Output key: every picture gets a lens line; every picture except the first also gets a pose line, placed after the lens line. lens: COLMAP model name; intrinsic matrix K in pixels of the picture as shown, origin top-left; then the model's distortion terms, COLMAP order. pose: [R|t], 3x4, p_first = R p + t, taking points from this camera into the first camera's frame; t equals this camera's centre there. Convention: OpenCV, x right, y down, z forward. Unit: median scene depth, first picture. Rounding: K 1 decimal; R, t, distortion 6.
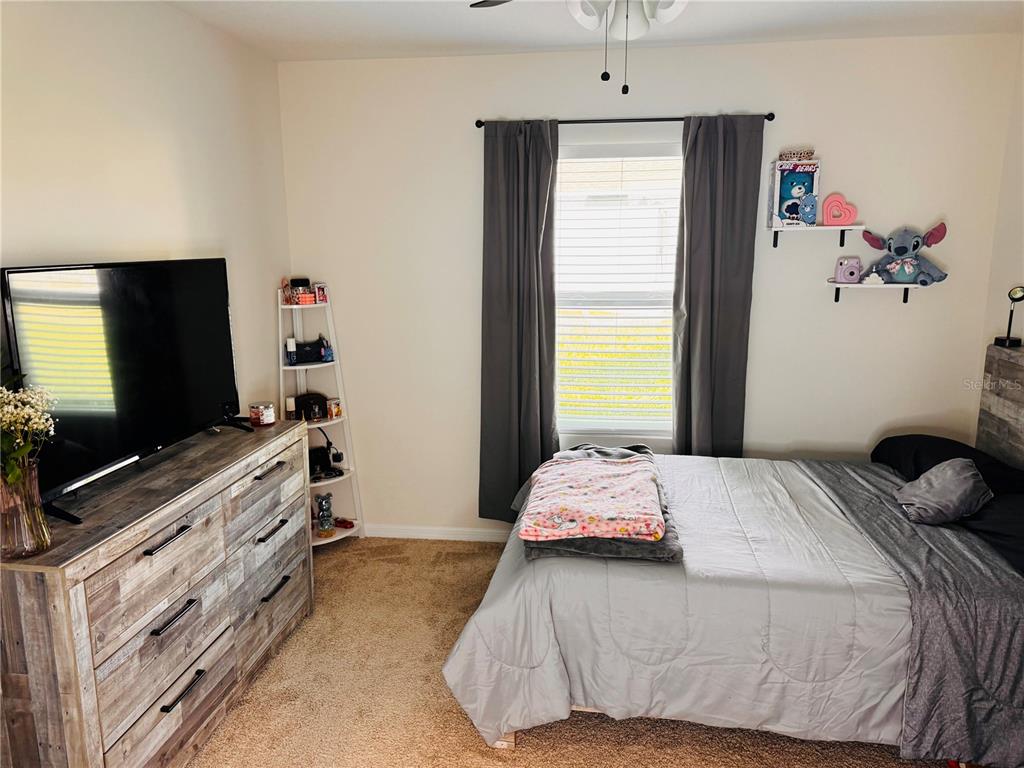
lens RADIAL K [[734.8, 0, 517.3], [0, 734.8, 382.5], [0, 0, 1]] dist [0.042645, -0.050920]
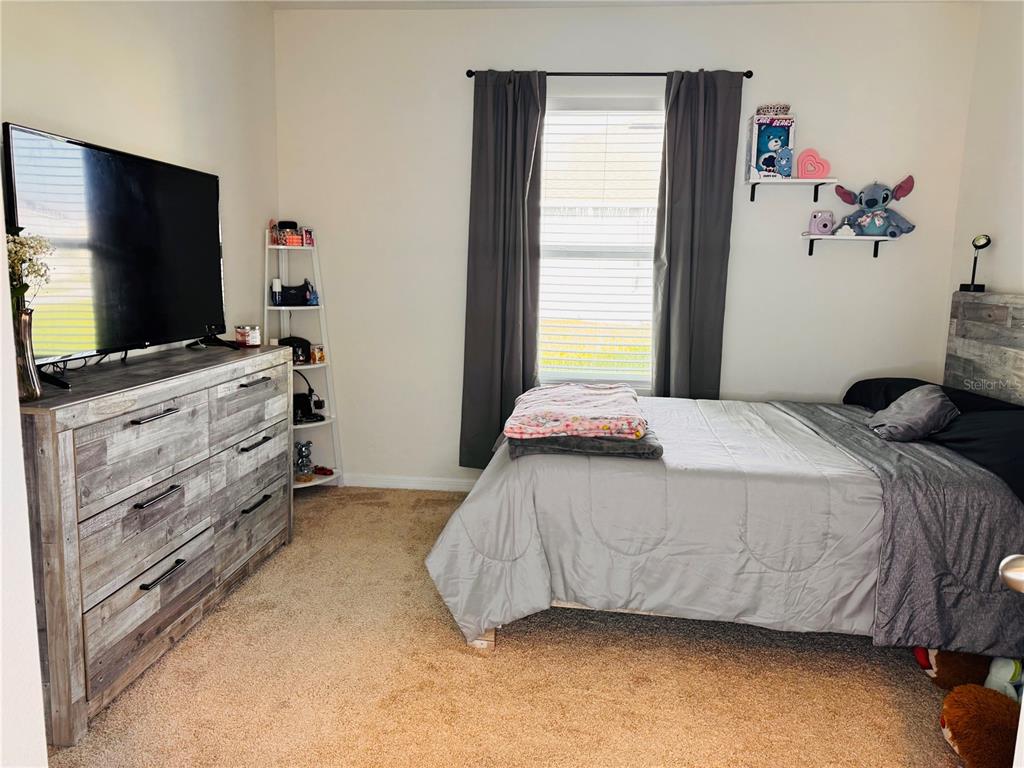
lens RADIAL K [[734.8, 0, 517.3], [0, 734.8, 382.5], [0, 0, 1]] dist [0.042645, -0.050920]
pose [[0.999145, 0.022804, 0.034490, -0.014878], [-0.021206, 0.998716, -0.046009, 0.174969], [-0.035494, 0.045238, 0.998345, -0.017782]]
